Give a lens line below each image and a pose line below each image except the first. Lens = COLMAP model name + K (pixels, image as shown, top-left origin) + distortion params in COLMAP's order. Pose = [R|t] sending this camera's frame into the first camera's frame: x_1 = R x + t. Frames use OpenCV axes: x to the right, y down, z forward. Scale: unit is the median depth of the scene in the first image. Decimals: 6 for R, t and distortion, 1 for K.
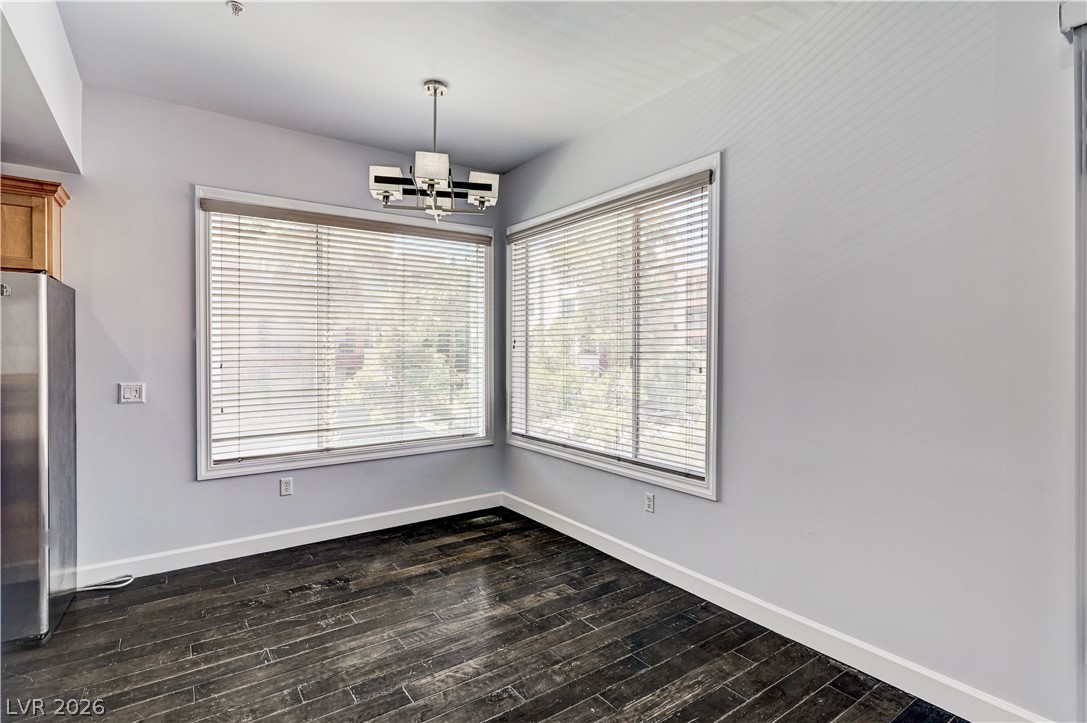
lens RADIAL K [[534.7, 0, 546.2], [0, 534.7, 353.0], [0, 0, 1]] dist [0.001292, 0.001007]
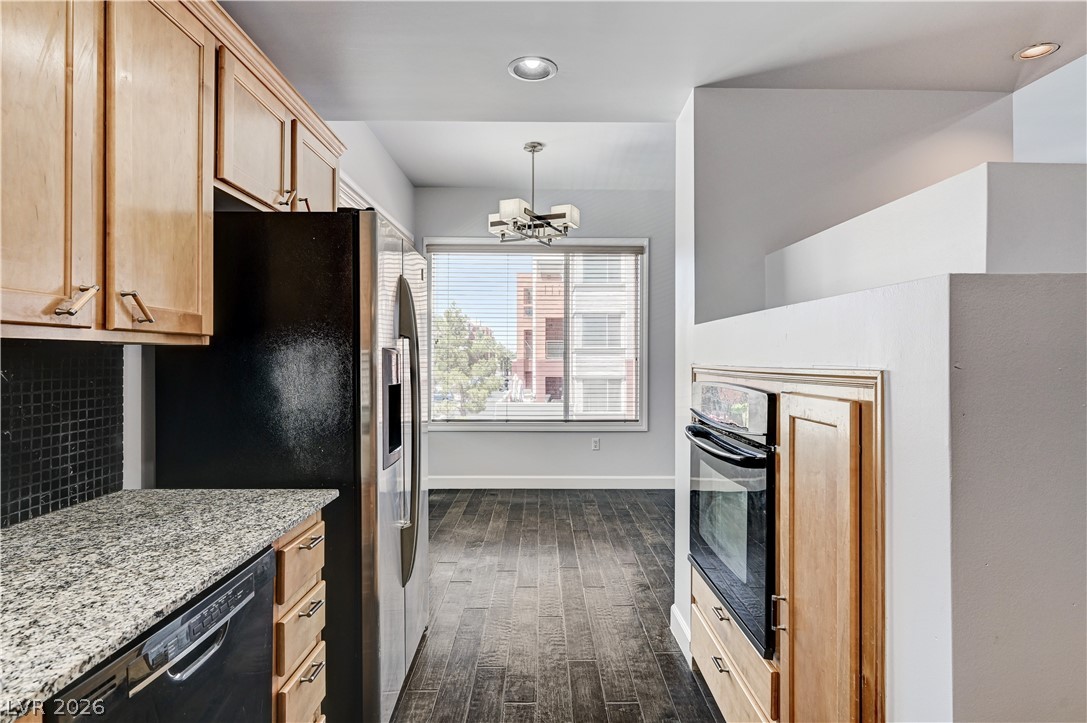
lens RADIAL K [[562.4, 0, 545.2], [0, 562.4, 356.2], [0, 0, 1]] dist [-0.000446, -0.000416]
pose [[0.573309, 0.003120, 0.819333, -1.398734], [0.002870, 0.999979, -0.005817, 0.032608], [-0.819334, 0.005687, 0.573288, 0.191465]]
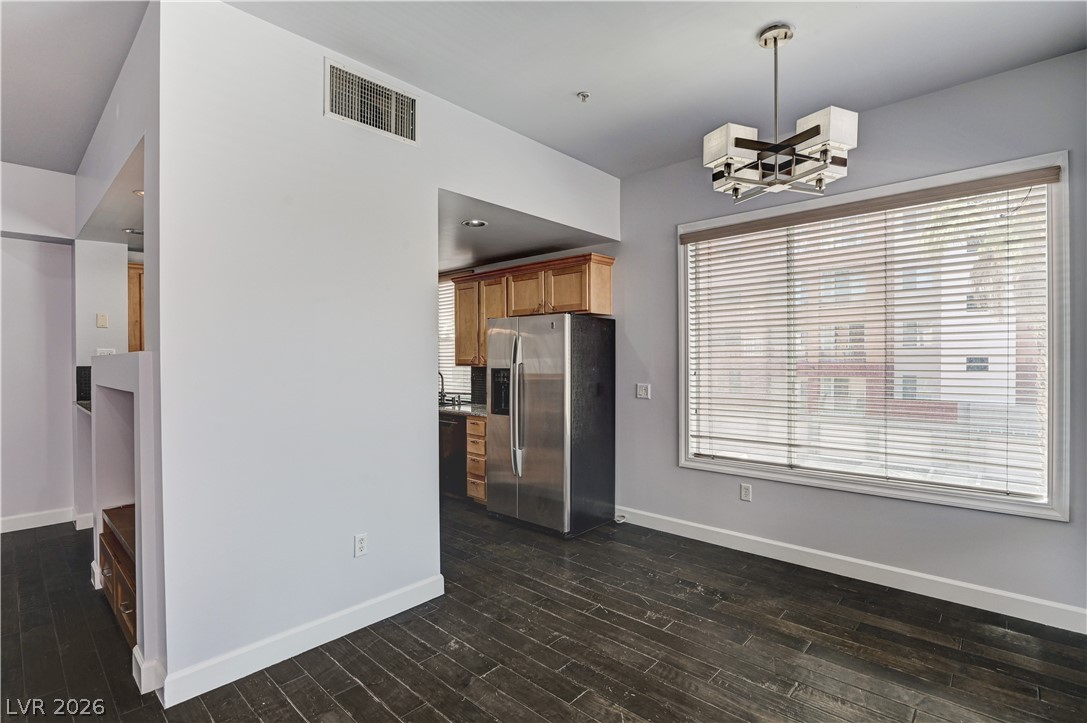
lens RADIAL K [[510.8, 0, 546.7], [0, 510.8, 361.2], [0, 0, 1]] dist [-0.022254, 0.000491]
pose [[0.209907, 0.005170, -0.977708, 0.489192], [-0.000044, 0.999986, 0.005278, -0.009285], [0.977721, -0.001065, 0.209905, 0.531872]]
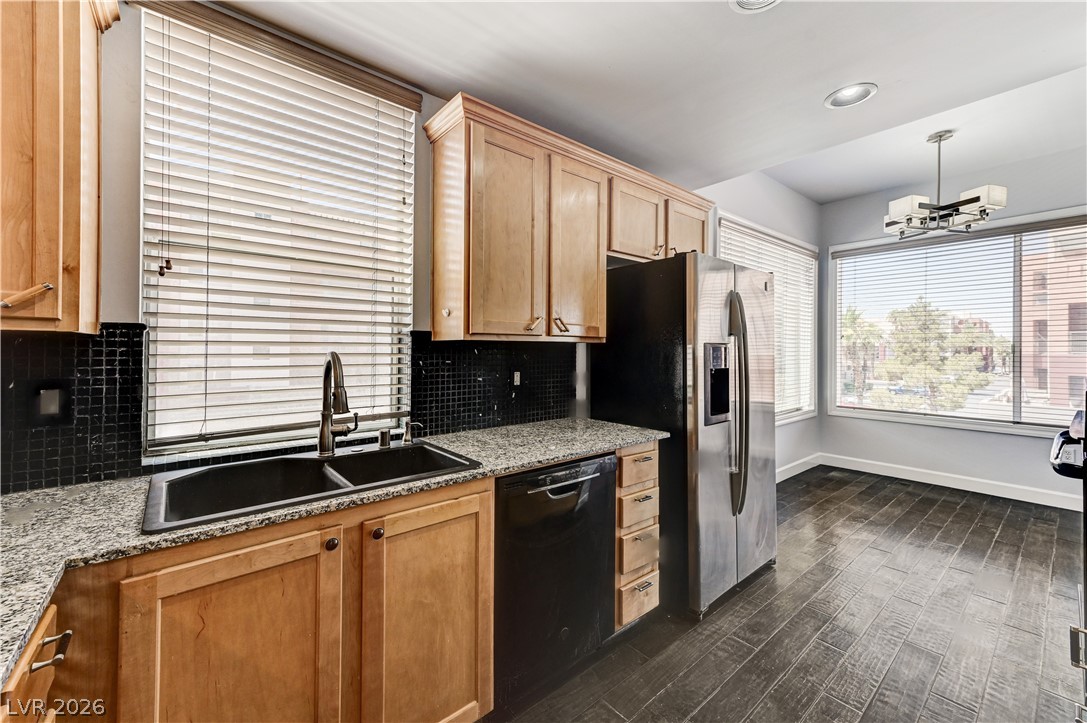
lens RADIAL K [[434.8, 0, 547.9], [0, 434.8, 347.7], [0, 0, 1]] dist [0.017466, 0.000039]
pose [[0.996757, 0.004596, 0.080334, -1.305594], [-0.003676, 0.999926, -0.011596, 0.036136], [-0.080382, 0.011263, 0.996701, 0.011391]]
